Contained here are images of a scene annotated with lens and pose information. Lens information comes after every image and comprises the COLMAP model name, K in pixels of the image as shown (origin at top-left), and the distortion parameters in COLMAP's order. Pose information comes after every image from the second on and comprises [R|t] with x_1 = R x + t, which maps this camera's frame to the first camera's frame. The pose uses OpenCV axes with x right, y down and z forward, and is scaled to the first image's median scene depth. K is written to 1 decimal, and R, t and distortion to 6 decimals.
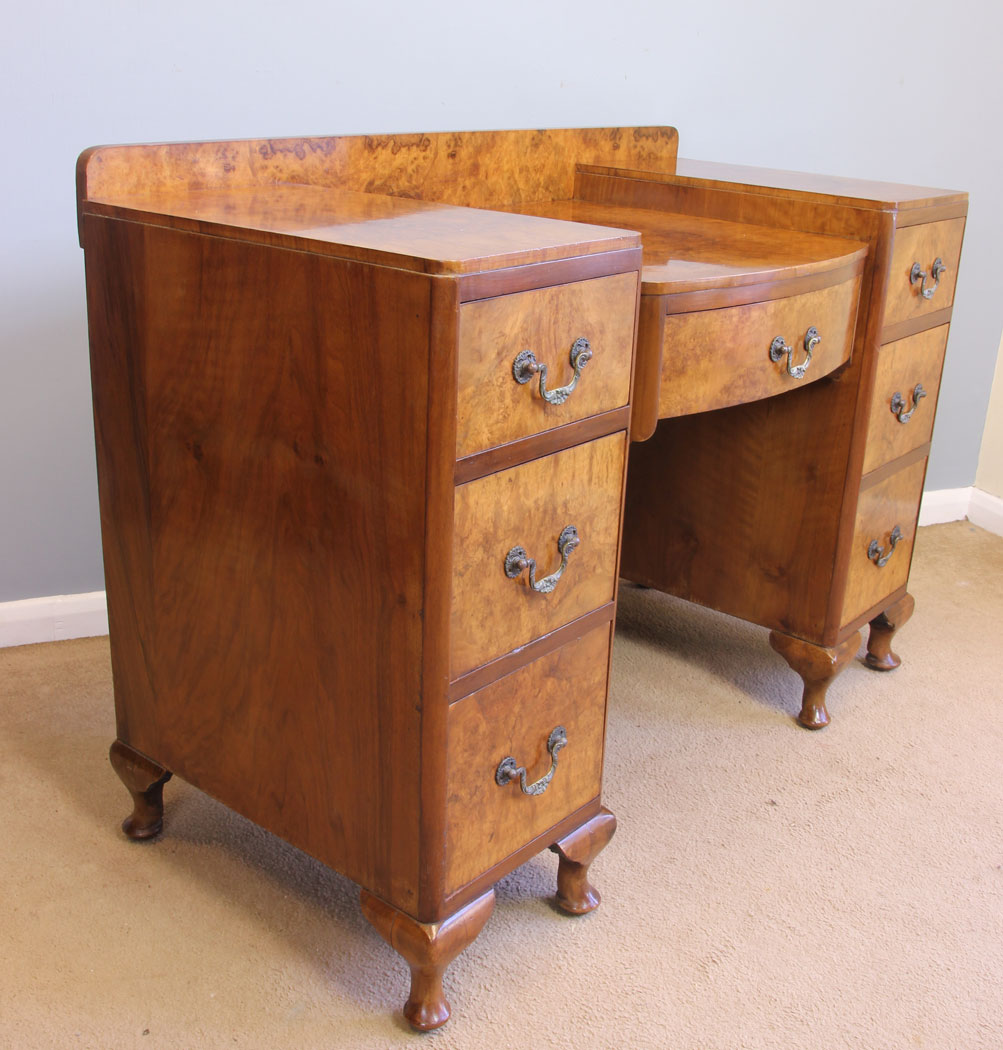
lens RADIAL K [[1270.7, 0, 468.3], [0, 1270.7, 485.6], [0, 0, 1]] dist [-0.109603, 0.044526]
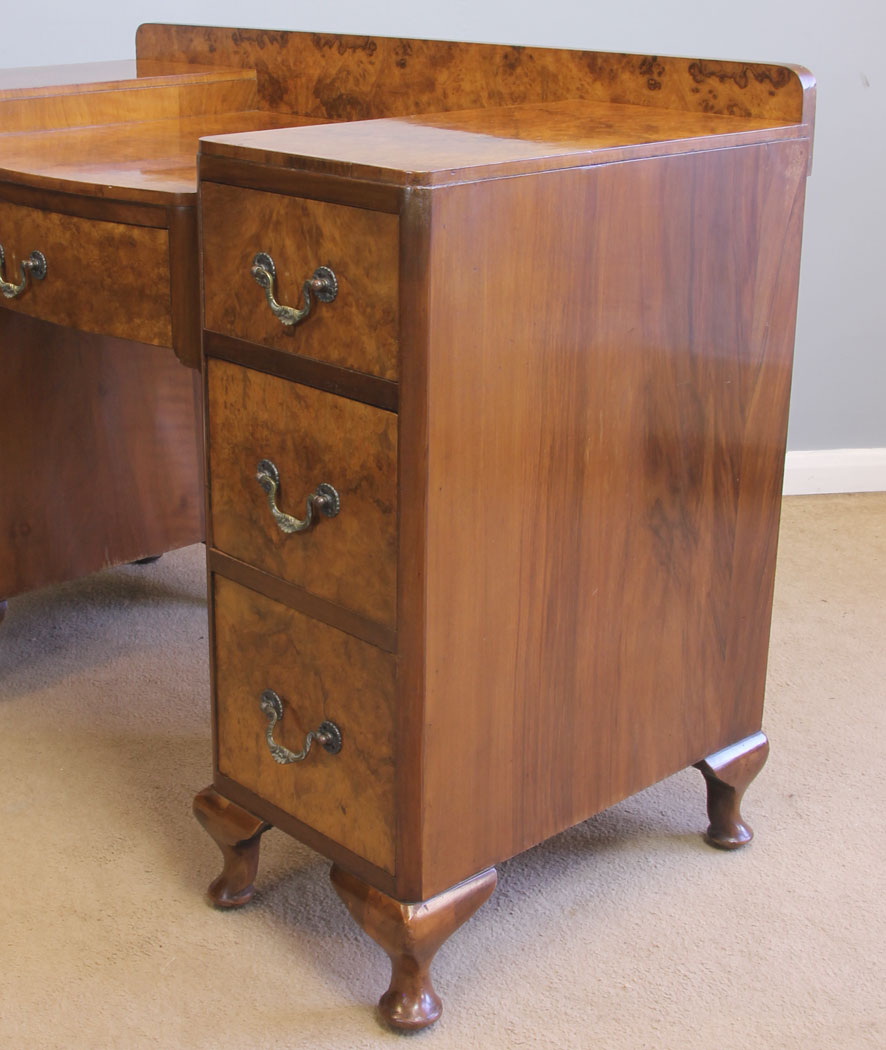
lens RADIAL K [[1654.5, 0, 422.4], [0, 1654.5, 456.3], [0, 0, 1]] dist [-0.111233, 0.073036]
pose [[-0.091717, 0.265148, -0.959836, 1.363990], [-0.333052, 0.900219, 0.280504, -0.402496], [0.938437, 0.345402, 0.005743, 1.295292]]
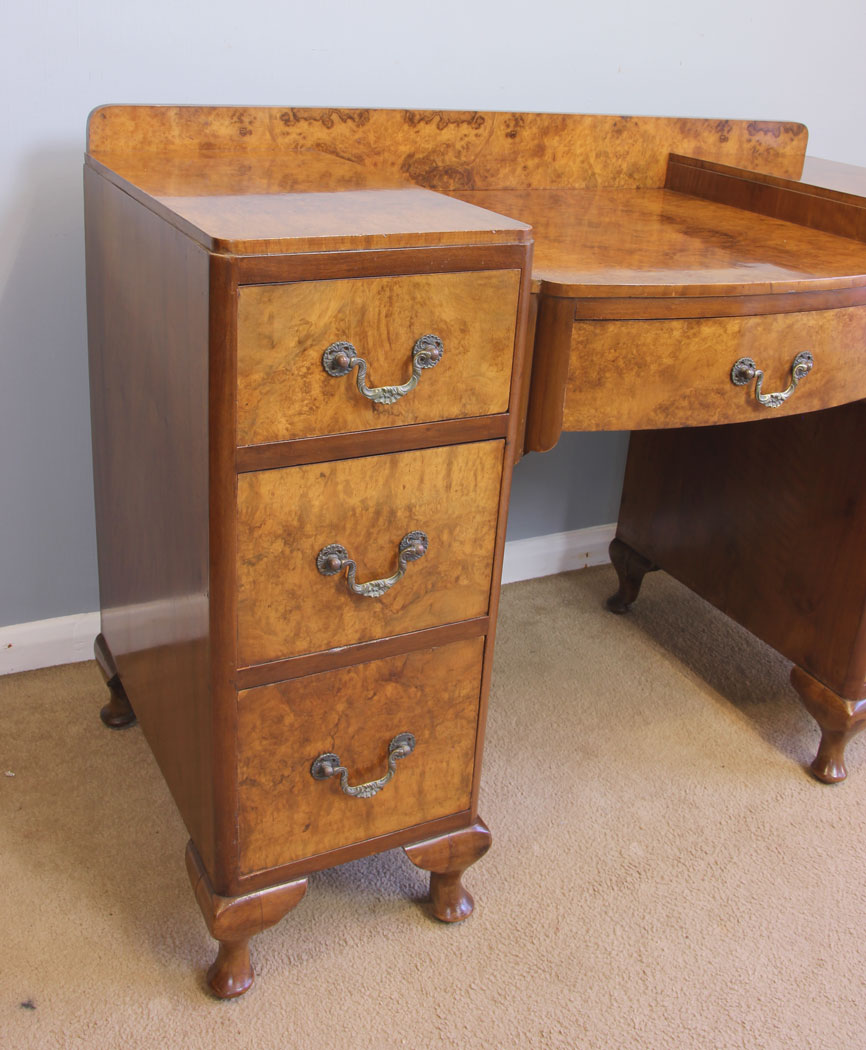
lens RADIAL K [[1076.2, 0, 406.9], [0, 1076.2, 382.8], [0, 0, 1]] dist [-0.124282, 0.088573]
pose [[0.925151, 0.142606, -0.351795, 0.281617], [-0.150856, 0.988548, 0.004002, -0.065852], [0.348337, 0.049368, 0.936069, 0.209679]]
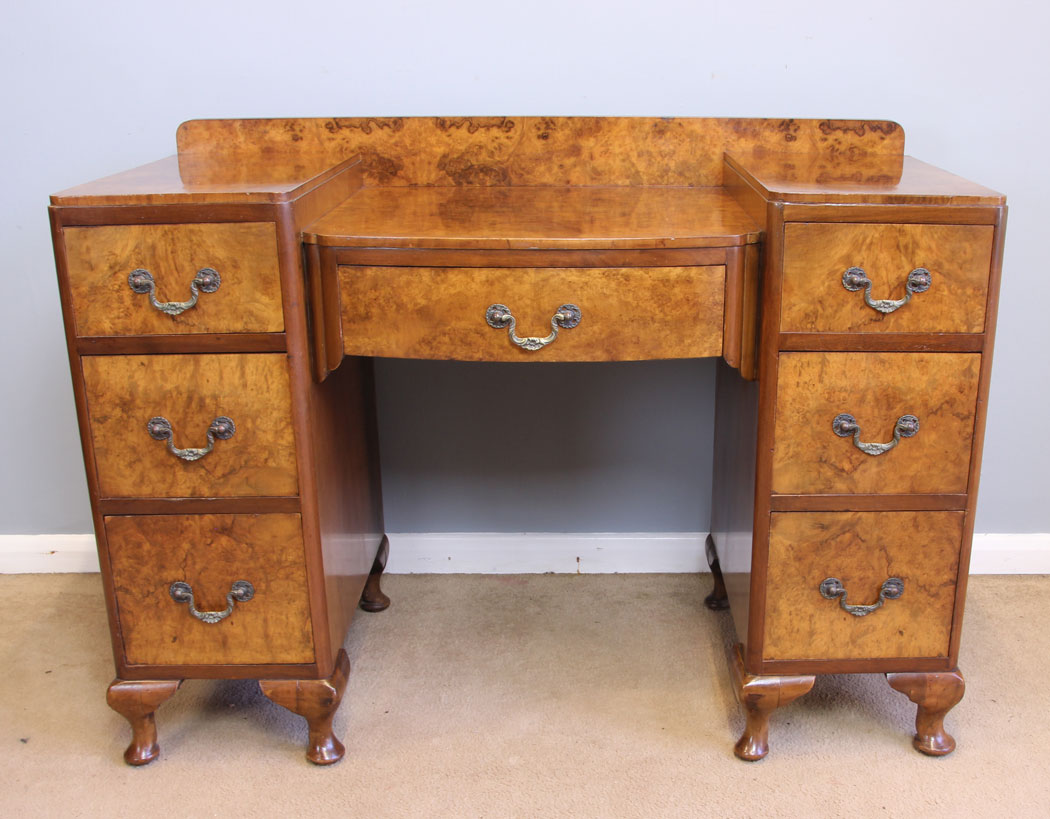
lens RADIAL K [[1252.4, 0, 662.2], [0, 1252.4, 480.2], [0, 0, 1]] dist [-0.149241, 0.115739]
pose [[0.704630, 0.214536, -0.676366, 1.042290], [-0.219448, 0.972355, 0.079802, -0.085571], [0.674788, 0.092196, 0.732230, 0.331289]]
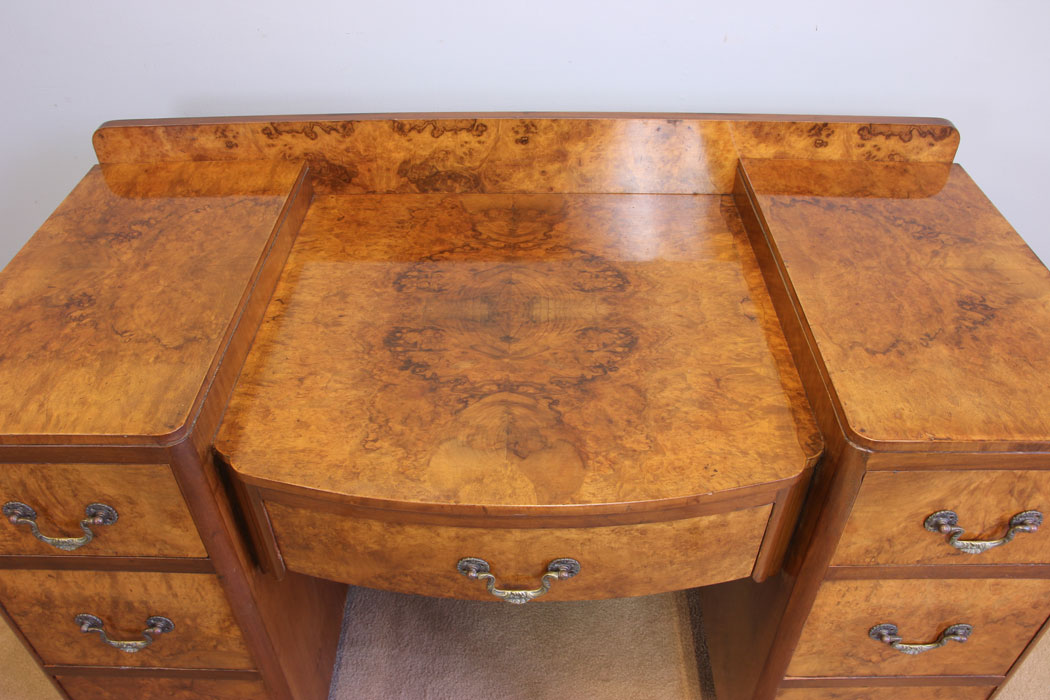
lens RADIAL K [[831.4, 0, 525.0], [0, 831.4, 350.0], [0, 0, 1]] dist [-0.142774, 0.114183]
pose [[0.651527, 0.447412, -0.612645, 0.513277], [-0.217739, 0.883881, 0.413936, -0.446173], [0.726706, -0.136294, 0.673292, 0.663767]]
